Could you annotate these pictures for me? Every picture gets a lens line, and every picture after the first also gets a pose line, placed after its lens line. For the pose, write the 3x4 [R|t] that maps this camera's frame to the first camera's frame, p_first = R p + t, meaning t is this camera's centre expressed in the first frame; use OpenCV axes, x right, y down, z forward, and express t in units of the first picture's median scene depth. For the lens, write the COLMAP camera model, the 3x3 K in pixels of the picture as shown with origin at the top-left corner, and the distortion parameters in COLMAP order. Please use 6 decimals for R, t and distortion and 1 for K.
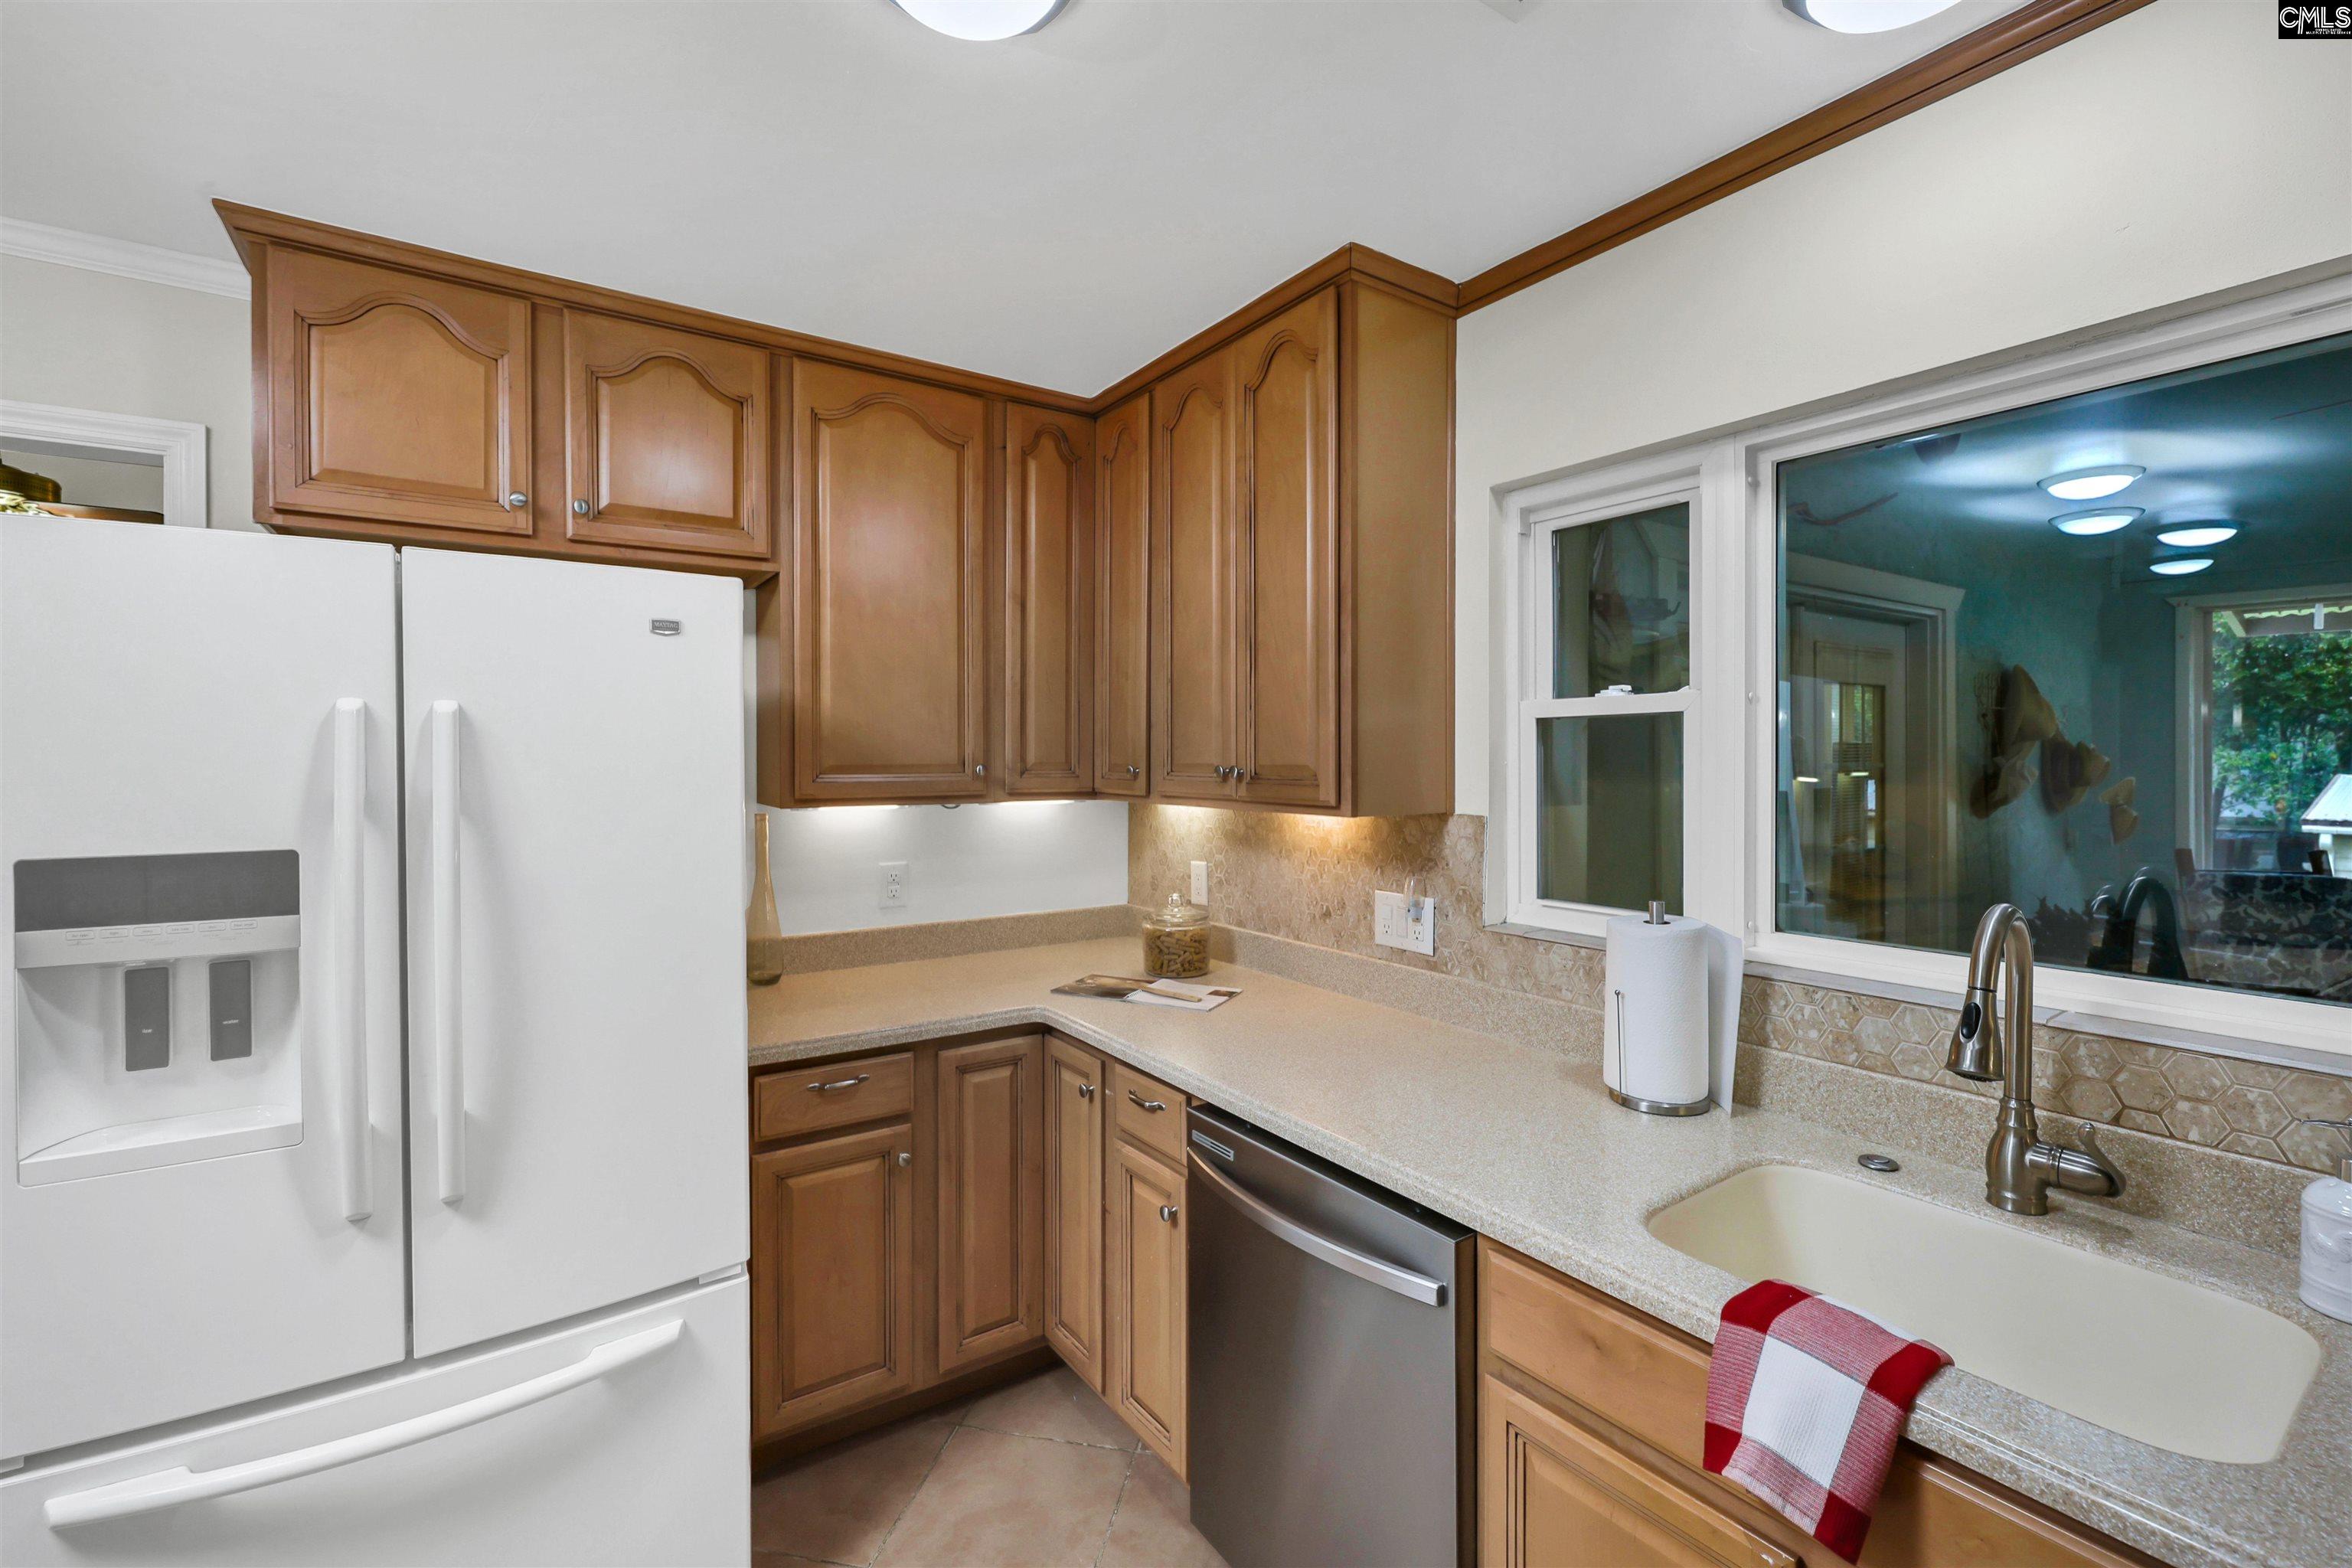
lens RADIAL K [[990.6, 0, 1174.8], [0, 990.6, 765.0], [0, 0, 1]] dist [0.000420, 0.000285]
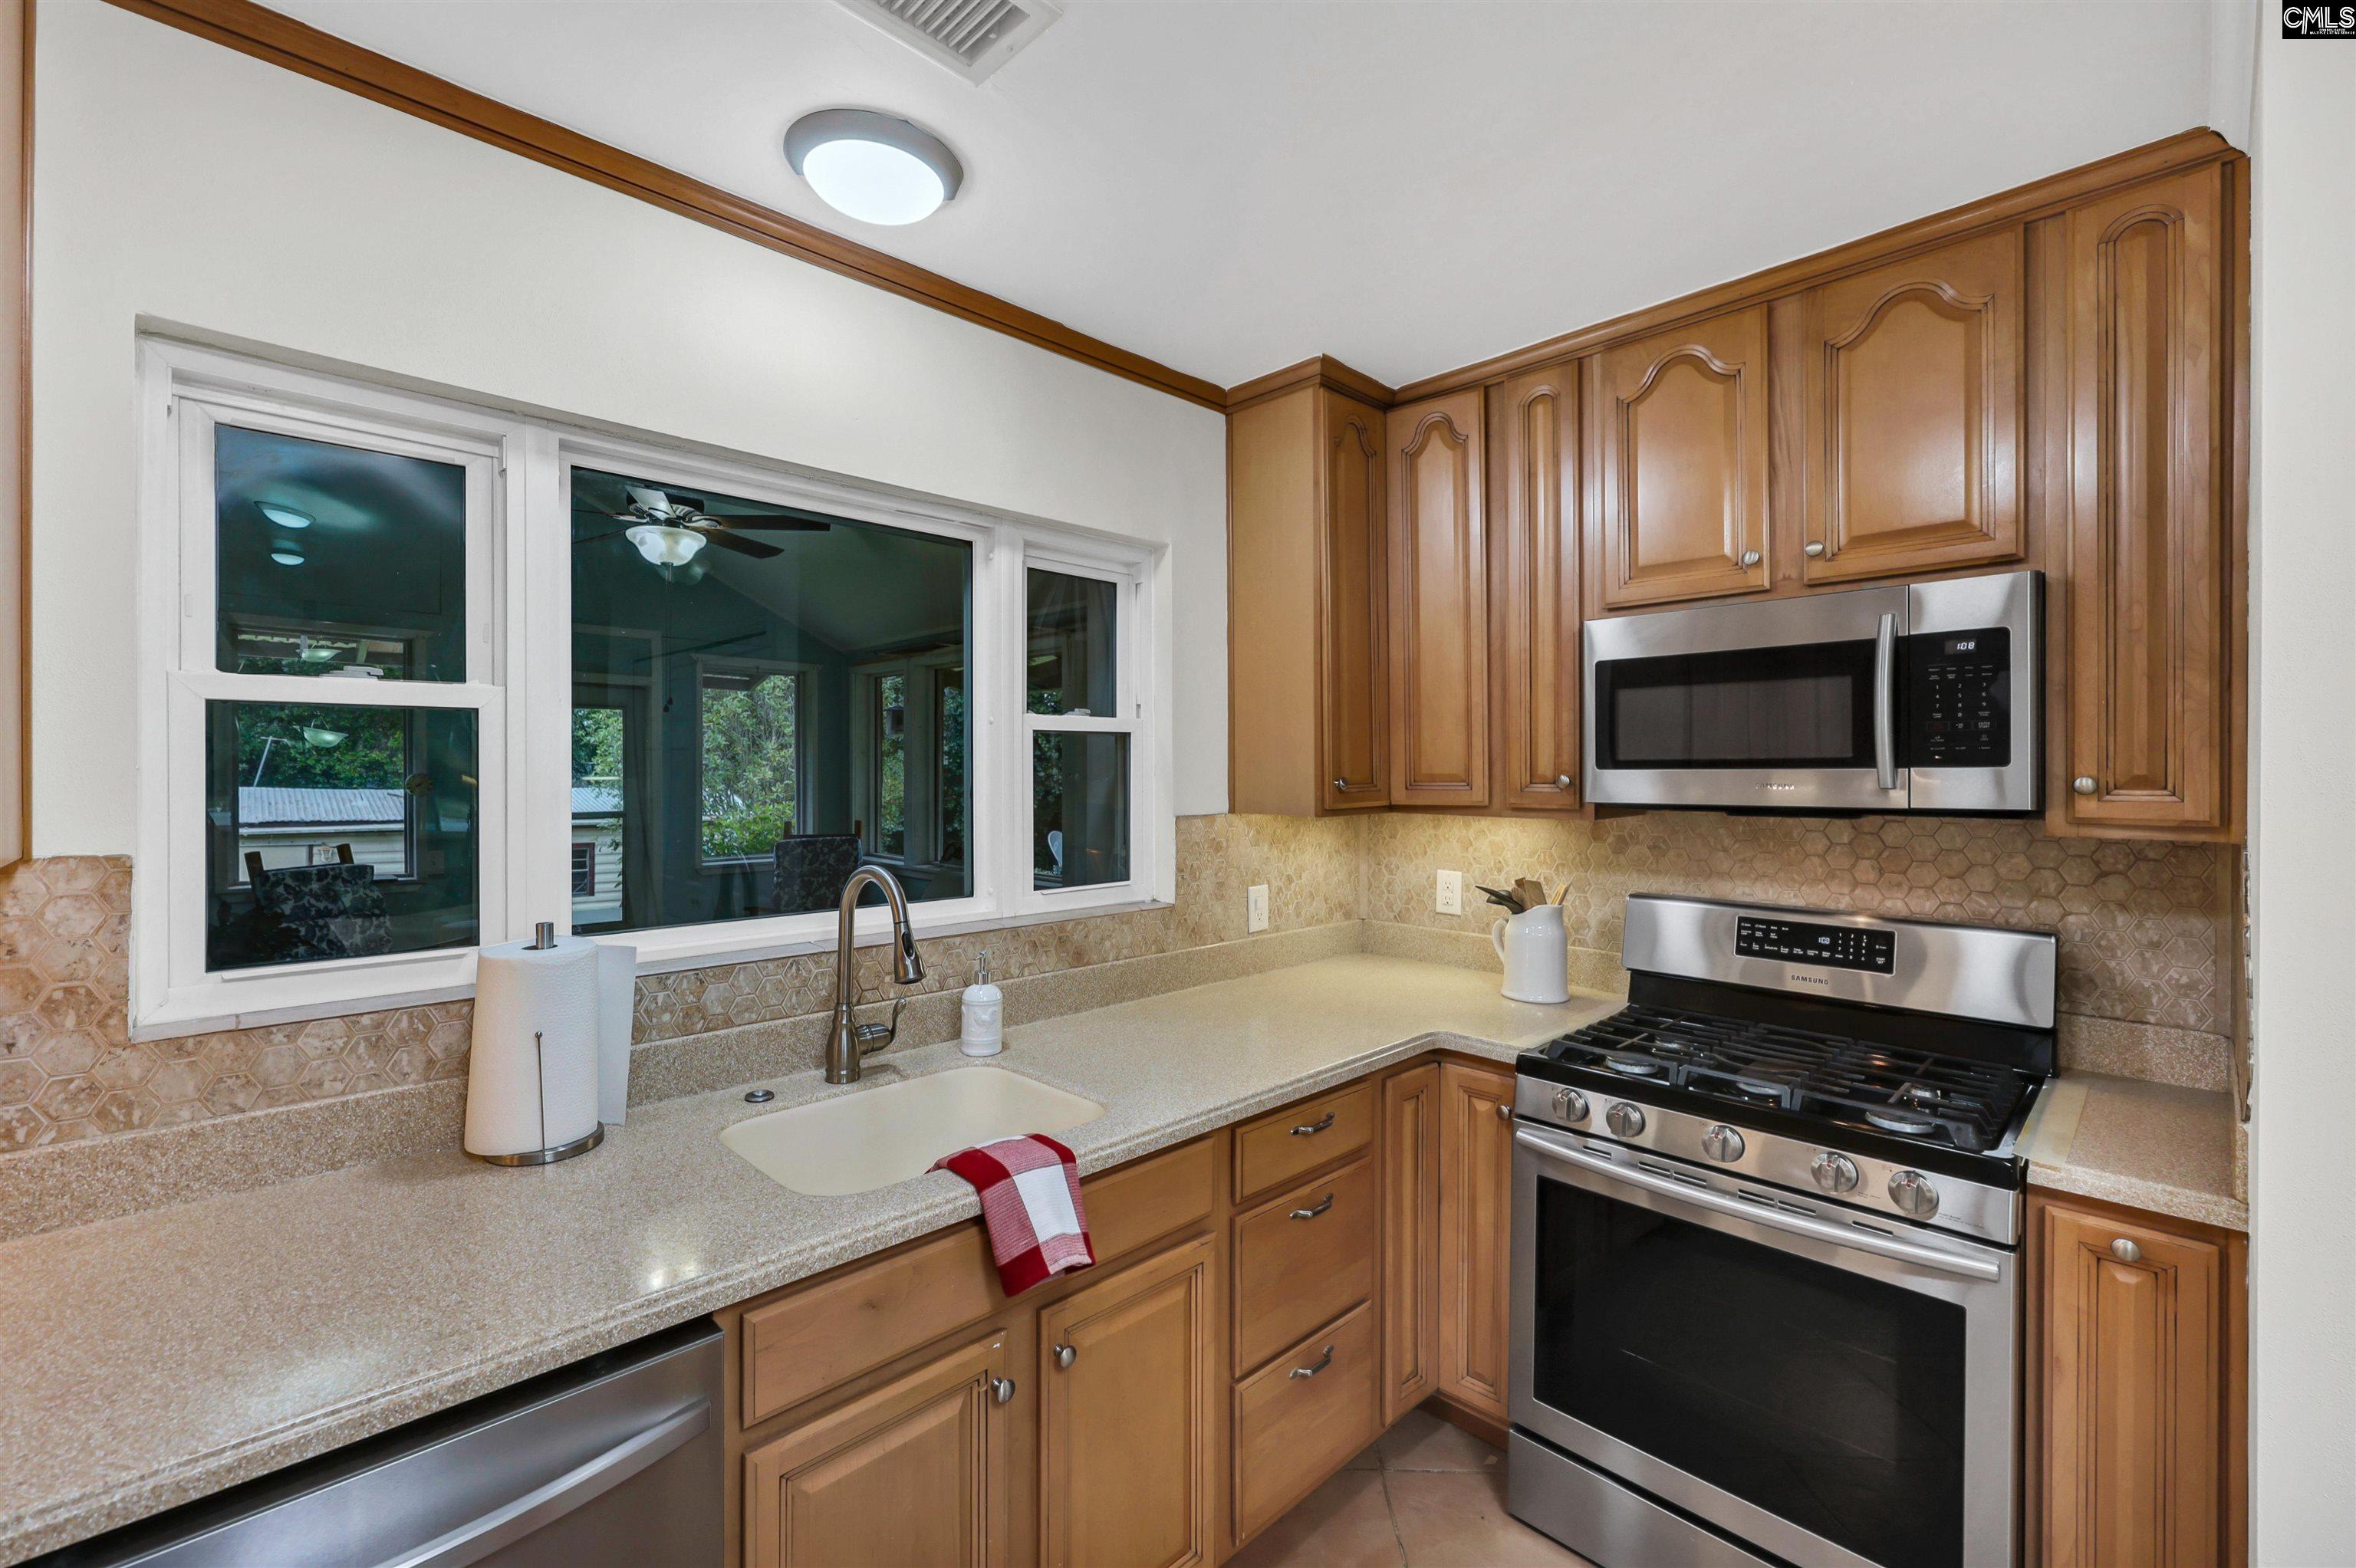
lens RADIAL K [[970.9, 0, 1152.6], [0, 970.9, 776.0], [0, 0, 1]] dist [-0.000181, 0.000092]
pose [[-0.153501, -0.004236, 0.988139, -0.463678], [0.002132, 0.999987, 0.004618, 0.002184], [-0.988146, 0.002816, -0.153489, 0.598322]]
